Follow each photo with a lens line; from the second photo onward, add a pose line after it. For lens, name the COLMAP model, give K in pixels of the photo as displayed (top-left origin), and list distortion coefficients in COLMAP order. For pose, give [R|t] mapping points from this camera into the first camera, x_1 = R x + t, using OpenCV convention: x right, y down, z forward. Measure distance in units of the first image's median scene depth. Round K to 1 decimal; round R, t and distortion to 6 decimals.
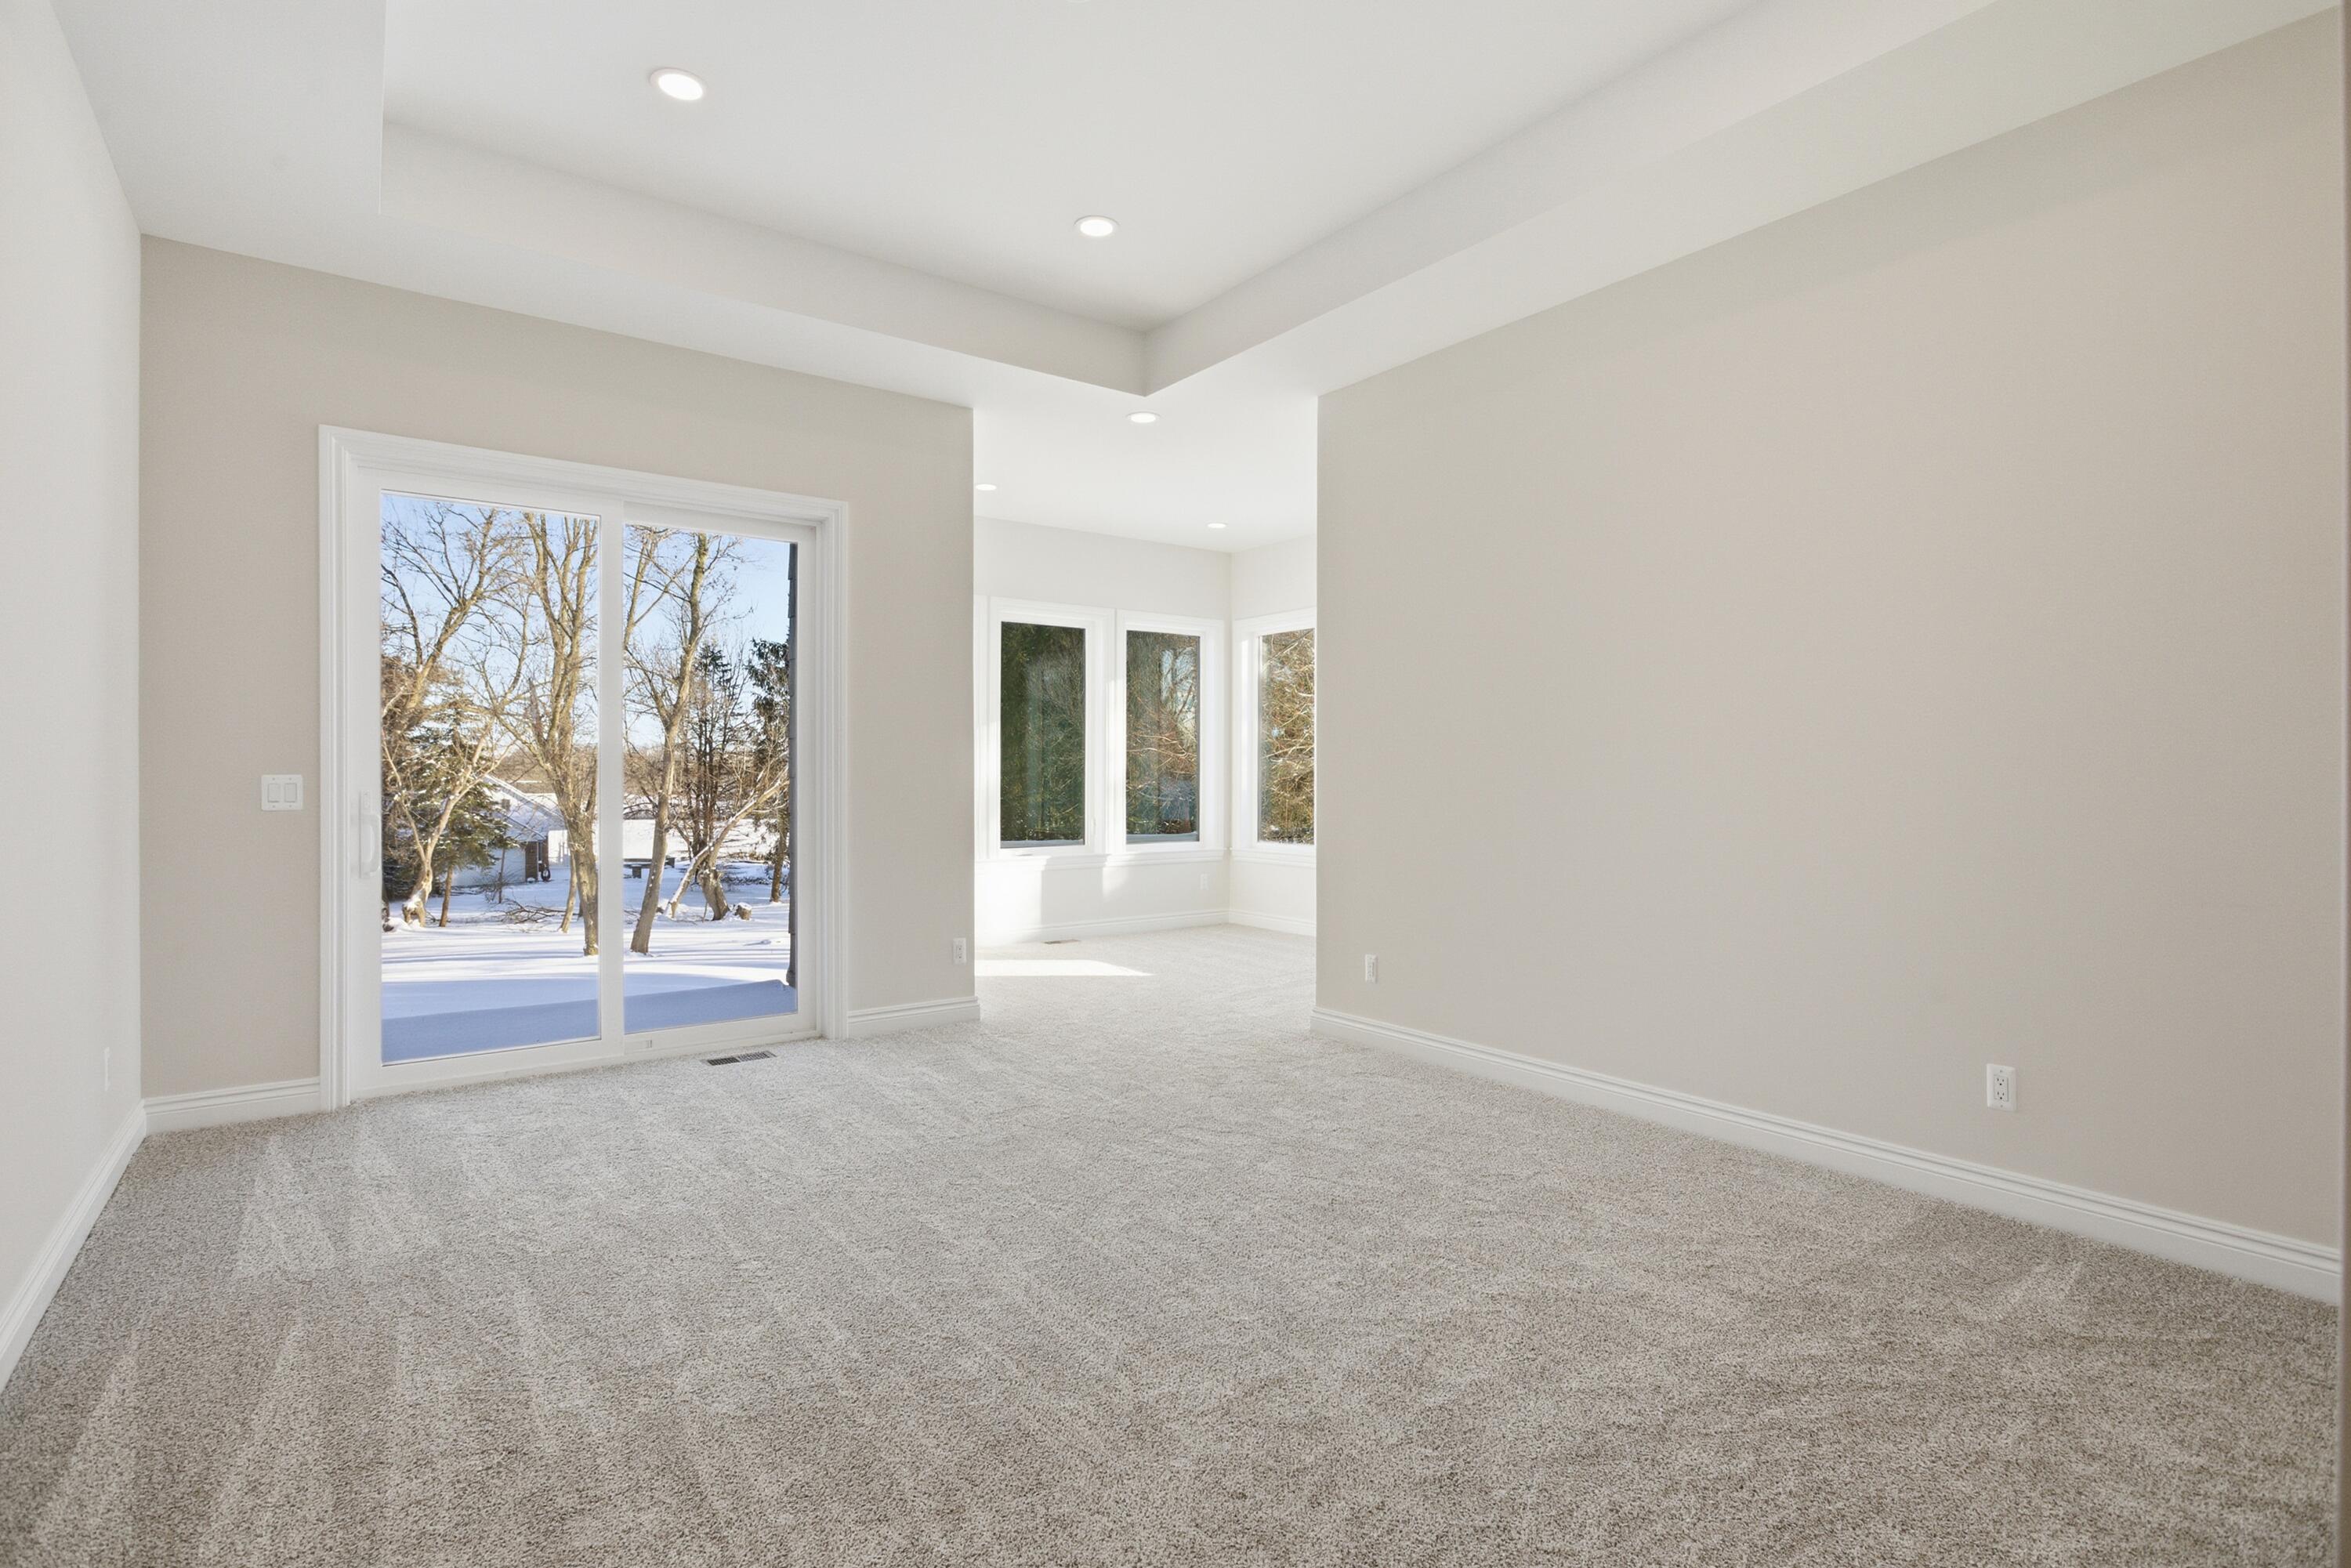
lens RADIAL K [[1147.6, 0, 1187.0], [0, 1147.6, 773.8], [0, 0, 1]] dist [-0.012293, 0.000721]
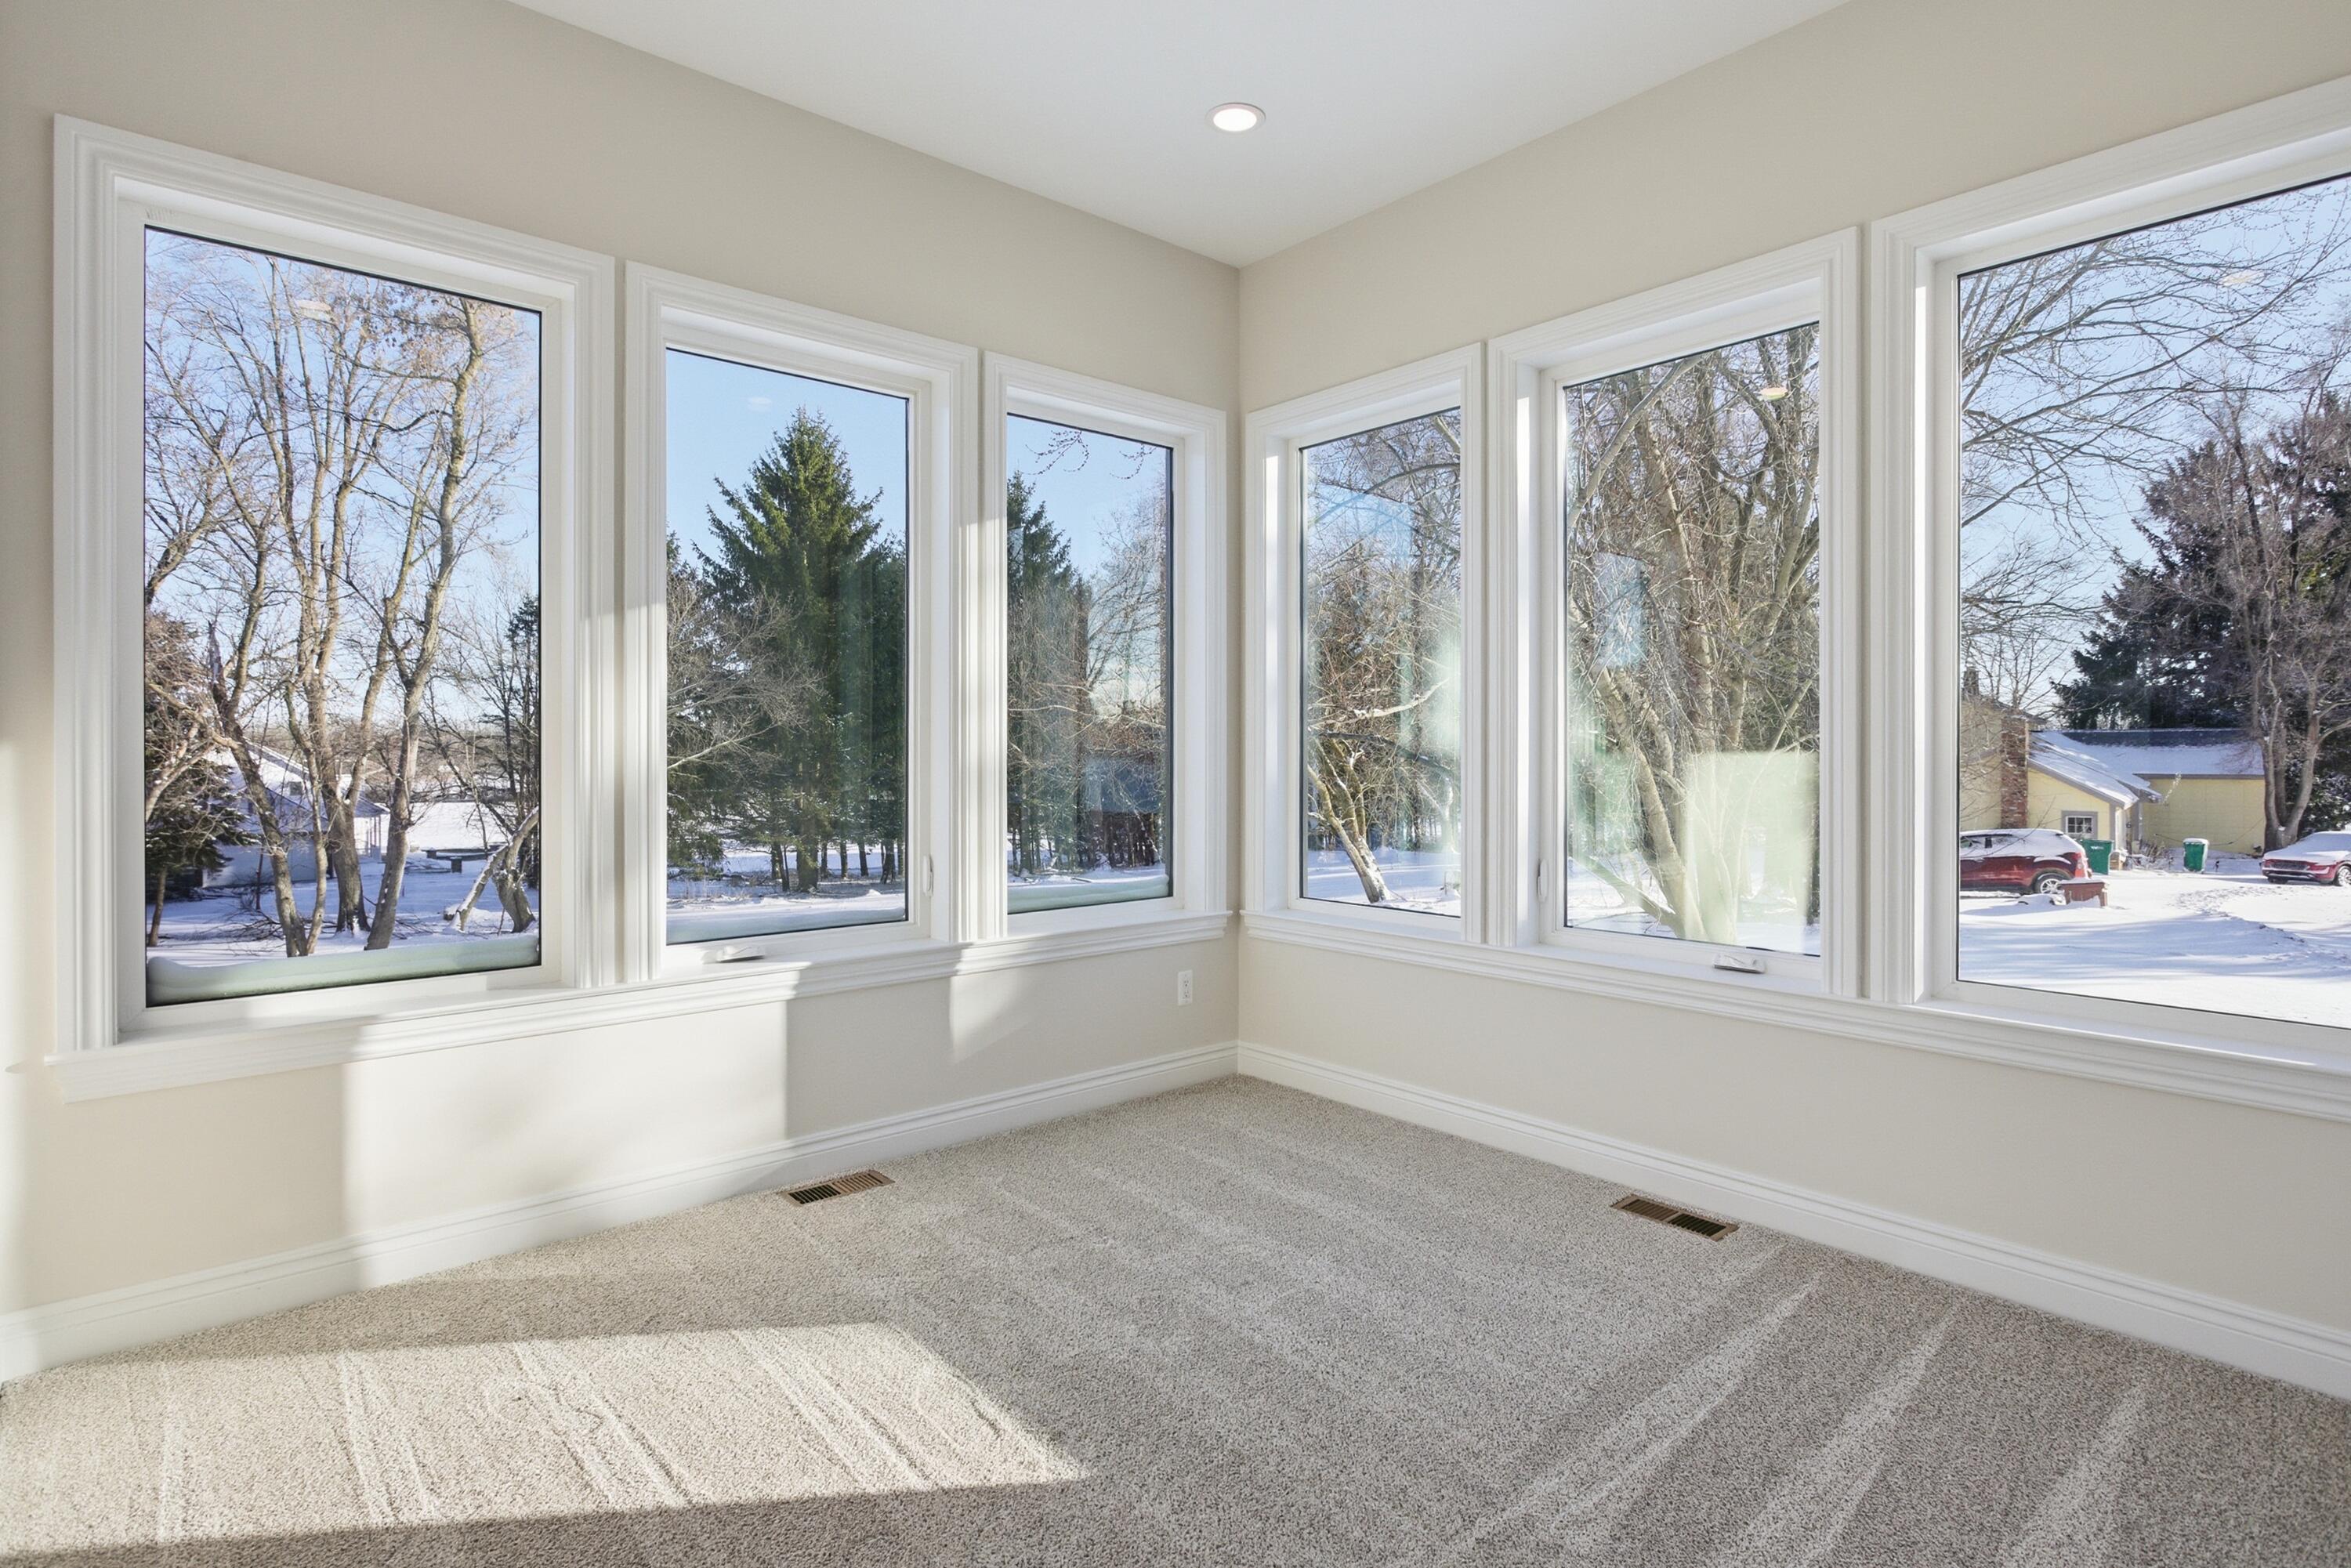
lens RADIAL K [[1147.6, 0, 1187.0], [0, 1147.6, 773.8], [0, 0, 1]] dist [-0.012293, 0.000721]
pose [[0.996385, -0.002868, 0.084905, -0.020119], [0.001161, 0.999796, 0.020147, 0.000971], [-0.084946, -0.019975, 0.996185, 0.488854]]
